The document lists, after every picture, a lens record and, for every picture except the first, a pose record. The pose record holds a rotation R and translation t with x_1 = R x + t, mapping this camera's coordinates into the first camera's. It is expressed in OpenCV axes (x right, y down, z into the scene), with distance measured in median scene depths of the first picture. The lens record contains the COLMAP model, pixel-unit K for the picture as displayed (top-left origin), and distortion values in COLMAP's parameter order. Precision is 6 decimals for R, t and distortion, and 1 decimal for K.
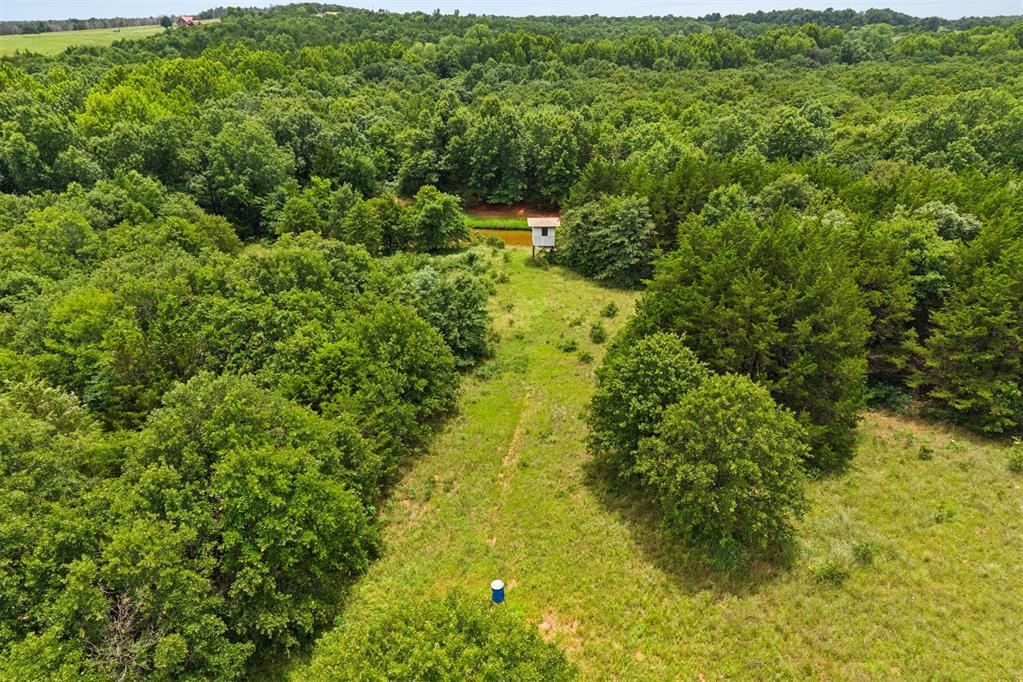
lens RADIAL K [[677.4, 0, 507.5], [0, 677.4, 367.0], [0, 0, 1]] dist [0.015996, -0.005498]
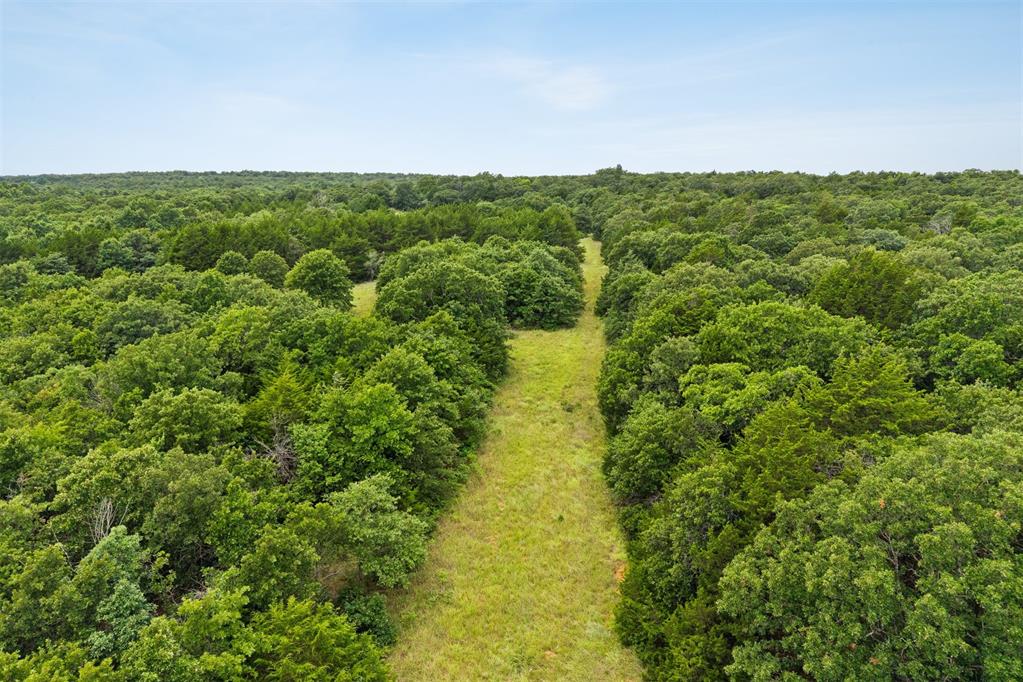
lens RADIAL K [[678.3, 0, 511.5], [0, 678.3, 341.0], [0, 0, 1]] dist [0.016193, -0.003782]
pose [[0.217027, -0.212652, 0.952721, -0.782604], [0.436232, 0.894235, 0.100226, 0.175568], [-0.873270, 0.393856, 0.286839, -0.261798]]
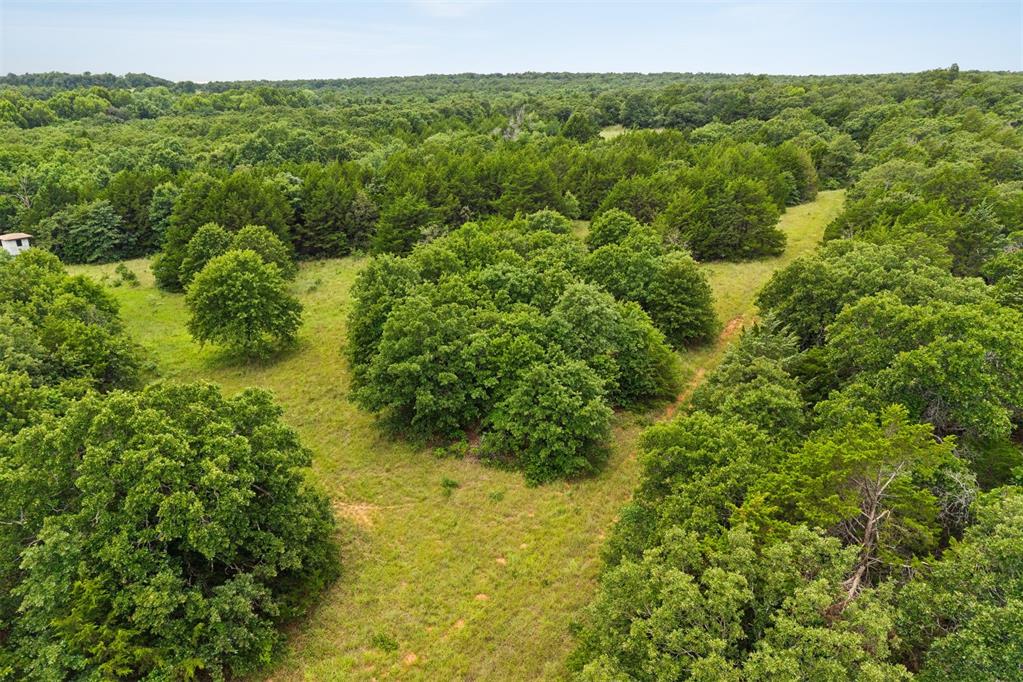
lens RADIAL K [[689.5, 0, 513.3], [0, 689.5, 333.3], [0, 0, 1]] dist [0.024588, -0.026145]
pose [[0.594173, -0.270331, 0.757548, -0.305022], [0.361865, 0.930973, 0.048393, 0.165509], [-0.718340, 0.245377, 0.650983, -0.337439]]
